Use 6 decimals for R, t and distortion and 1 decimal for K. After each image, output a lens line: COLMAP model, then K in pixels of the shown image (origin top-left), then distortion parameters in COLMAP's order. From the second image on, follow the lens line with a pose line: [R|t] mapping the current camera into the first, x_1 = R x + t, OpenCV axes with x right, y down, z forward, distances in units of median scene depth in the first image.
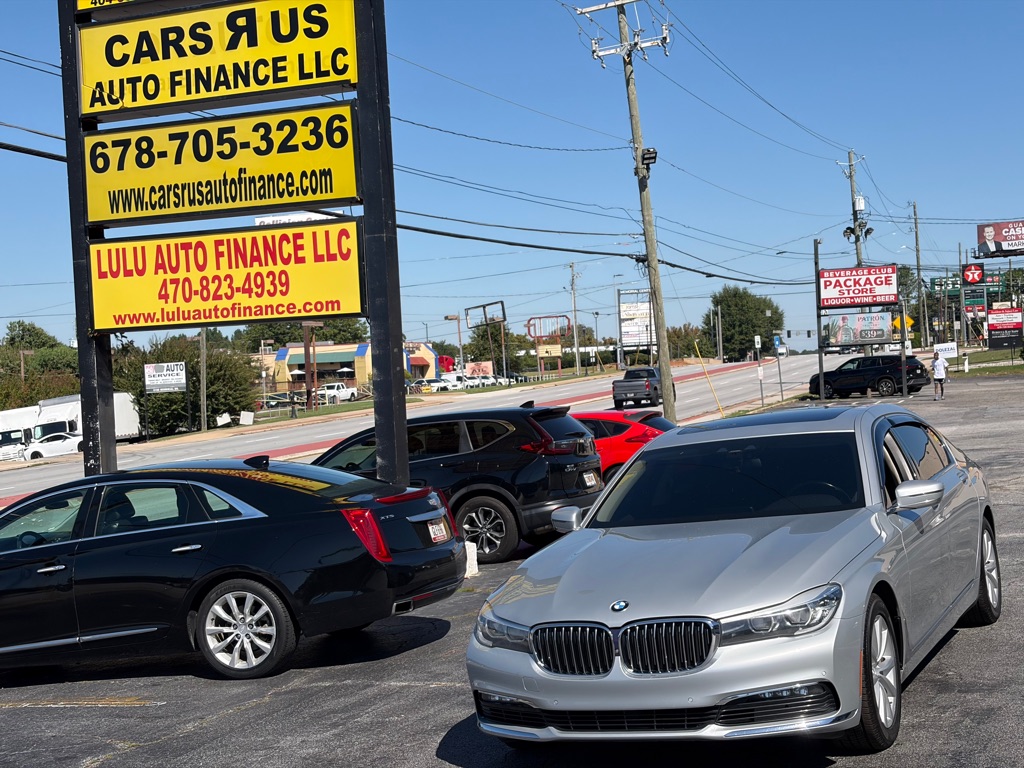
lens RADIAL K [[1536.7, 0, 520.4], [0, 1536.7, 399.2], [0, 0, 1]] dist [0.118548, 0.000000]
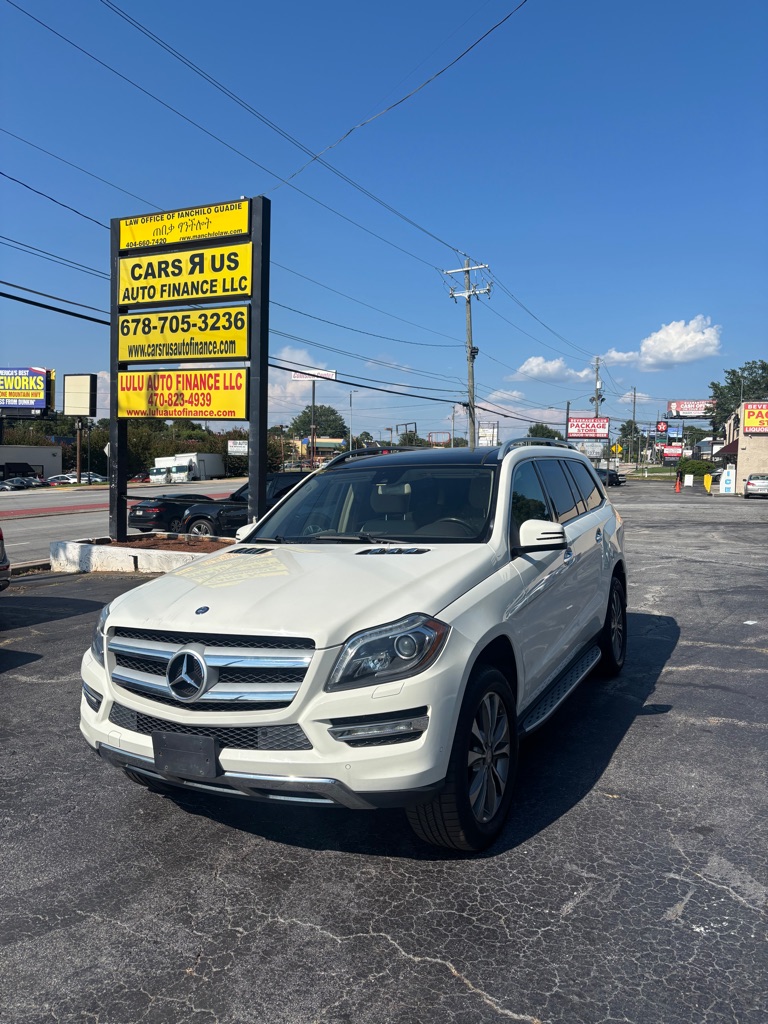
lens RADIAL K [[778.2, 0, 378.9], [0, 778.2, 516.0], [0, 0, 1]] dist [0.018223, -0.004495]
pose [[0.994549, 0.082655, -0.063557, 0.125708], [-0.078860, 0.995074, 0.060071, -0.006563], [0.068209, -0.054732, 0.996169, 0.048592]]
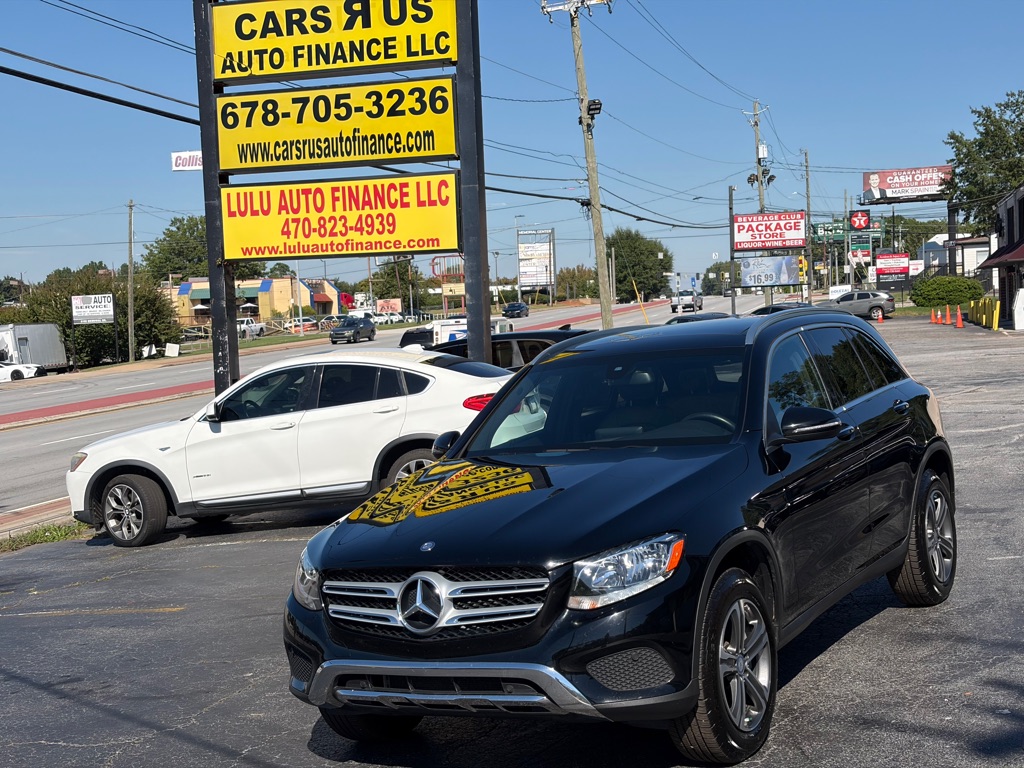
lens RADIAL K [[1536.7, 0, 516.3], [0, 1536.7, 404.6], [0, 0, 1]] dist [0.118548, 0.000000]
pose [[0.997226, 0.007120, 0.074093, -0.140854], [-0.010262, 0.999060, 0.042108, 0.015572], [-0.073724, -0.042752, 0.996362, -0.228881]]
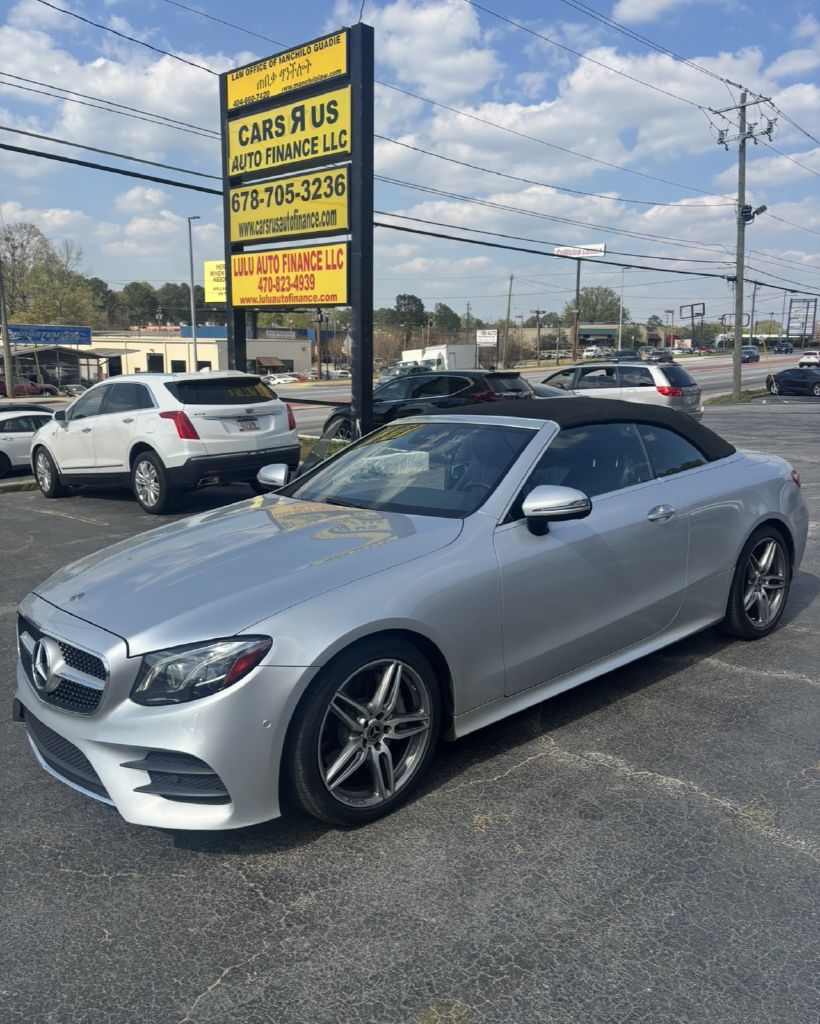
lens RADIAL K [[837.2, 0, 422.5], [0, 837.2, 516.5], [0, 0, 1]] dist [-0.015791, 0.062752]
pose [[0.934502, 0.132805, -0.330255, 0.279841], [-0.066759, 0.976721, 0.203862, -0.020314], [0.349641, -0.168462, 0.921614, 0.169795]]
